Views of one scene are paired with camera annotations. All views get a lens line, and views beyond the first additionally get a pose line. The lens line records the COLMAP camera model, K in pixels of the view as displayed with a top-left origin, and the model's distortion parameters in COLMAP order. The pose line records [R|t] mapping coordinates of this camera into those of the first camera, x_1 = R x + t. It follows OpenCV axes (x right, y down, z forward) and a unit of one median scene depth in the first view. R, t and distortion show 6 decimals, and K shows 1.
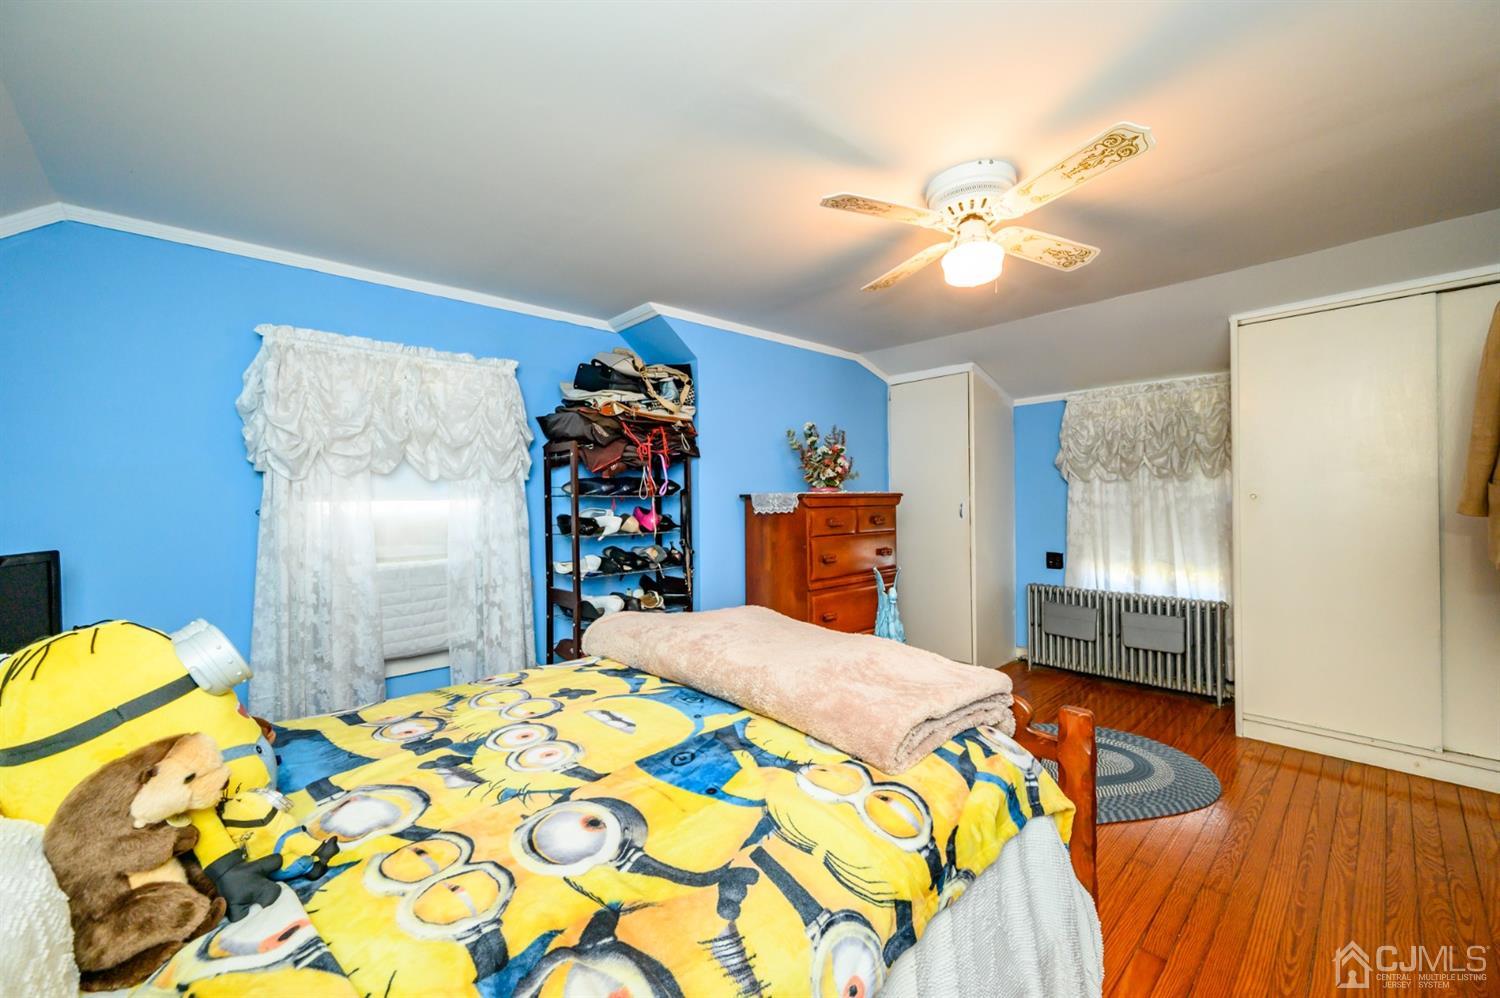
lens RADIAL K [[591.8, 0, 751.9], [0, 591.8, 497.6], [0, 0, 1]] dist [-0.001784, 0.000366]
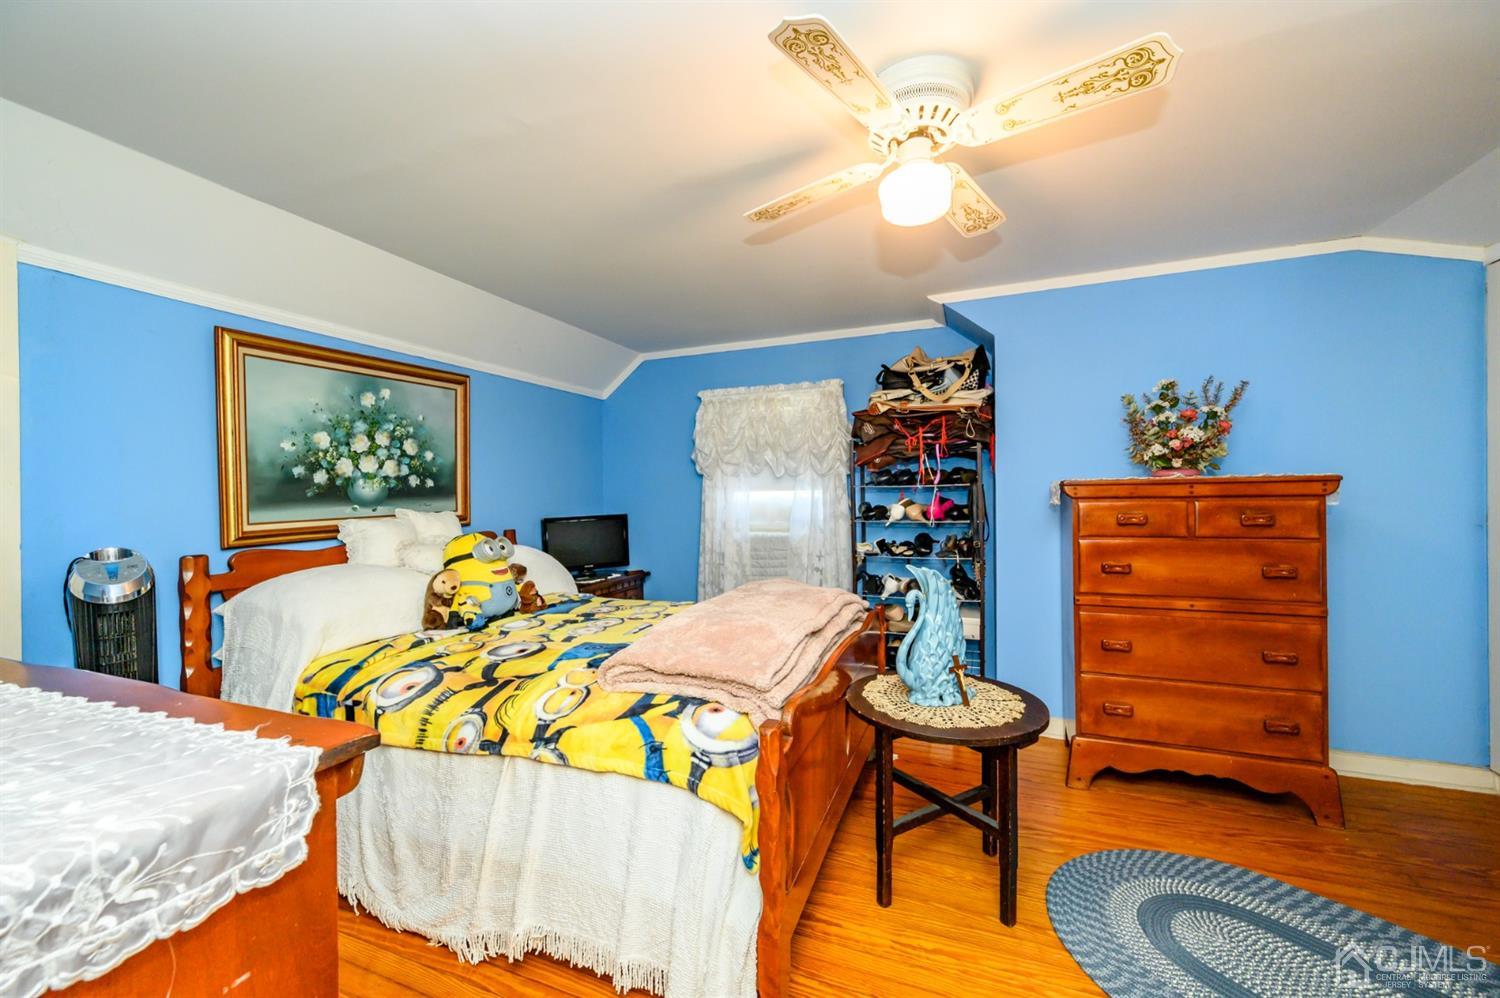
lens RADIAL K [[591.8, 0, 749.2], [0, 591.8, 500.5], [0, 0, 1]] dist [-0.001784, 0.000366]
pose [[0.426318, 0.011776, -0.904497, 0.714174], [0.010562, 0.999782, 0.017995, 0.001561], [0.904512, -0.017224, 0.426101, 0.317502]]
